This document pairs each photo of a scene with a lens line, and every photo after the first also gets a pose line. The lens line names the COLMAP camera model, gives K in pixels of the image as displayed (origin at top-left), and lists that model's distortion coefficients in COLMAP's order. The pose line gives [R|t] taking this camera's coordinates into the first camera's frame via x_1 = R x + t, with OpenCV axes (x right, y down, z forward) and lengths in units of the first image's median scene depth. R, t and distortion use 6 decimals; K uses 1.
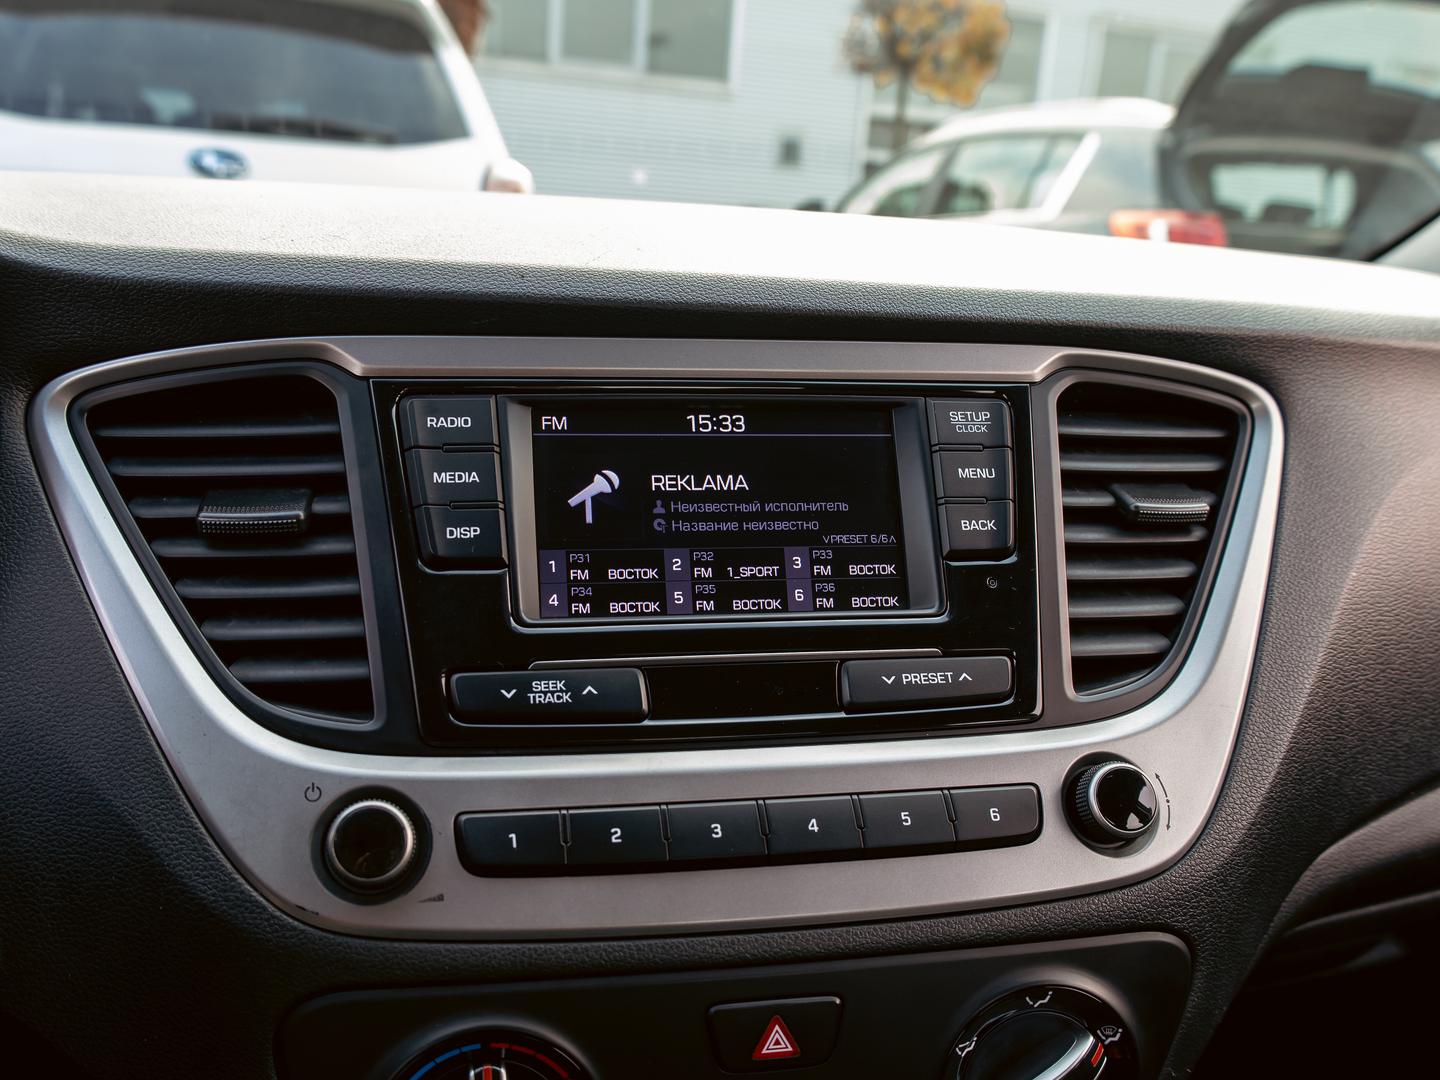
lens RADIAL K [[1302.1, 0, 648.5], [0, 1302.1, 600.2], [0, 0, 1]] dist [0.009819, 0.008341]
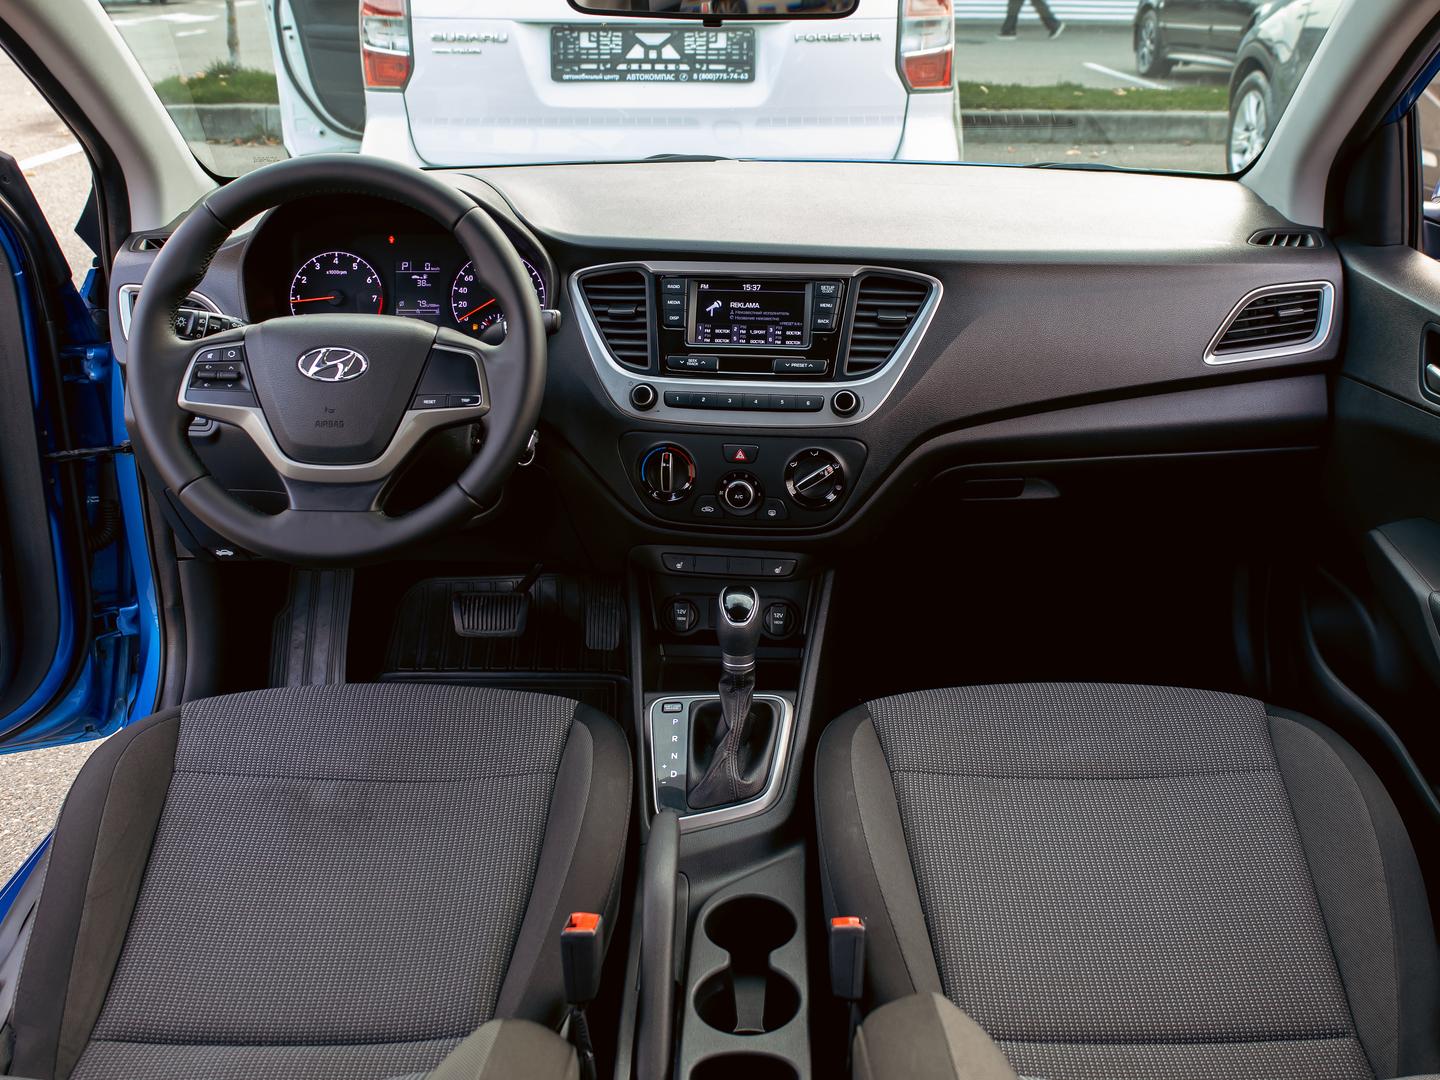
lens RADIAL K [[1514.6, 0, 716.7], [0, 1514.6, 576.4], [0, 0, 1]] dist [0.009212, 0.013329]
pose [[0.949263, 0.095064, -0.299772, 1.320678], [-0.045451, 0.984681, 0.168337, -0.058531], [0.311182, -0.146171, 0.939042, -3.084312]]
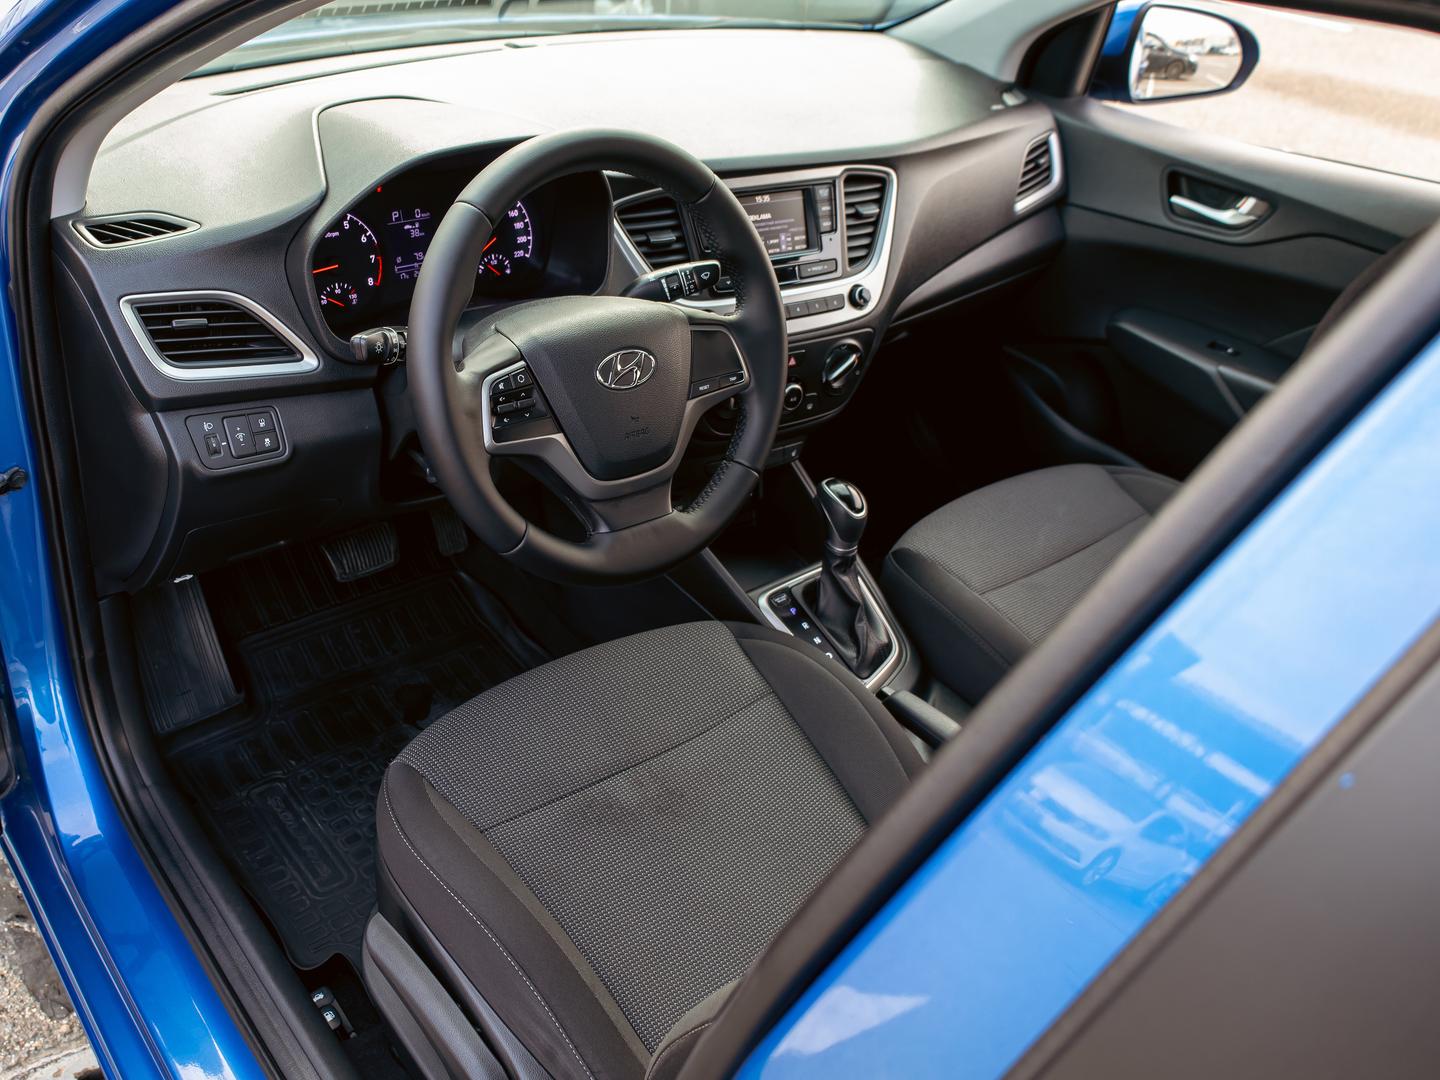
lens RADIAL K [[1302.1, 0, 648.5], [0, 1302.1, 600.2], [0, 0, 1]] dist [0.009819, 0.008341]
pose [[0.932031, -0.162226, 0.324037, -1.705796], [0.023915, 0.919786, 0.391692, -0.574189], [-0.361587, -0.357320, 0.861149, -2.558295]]
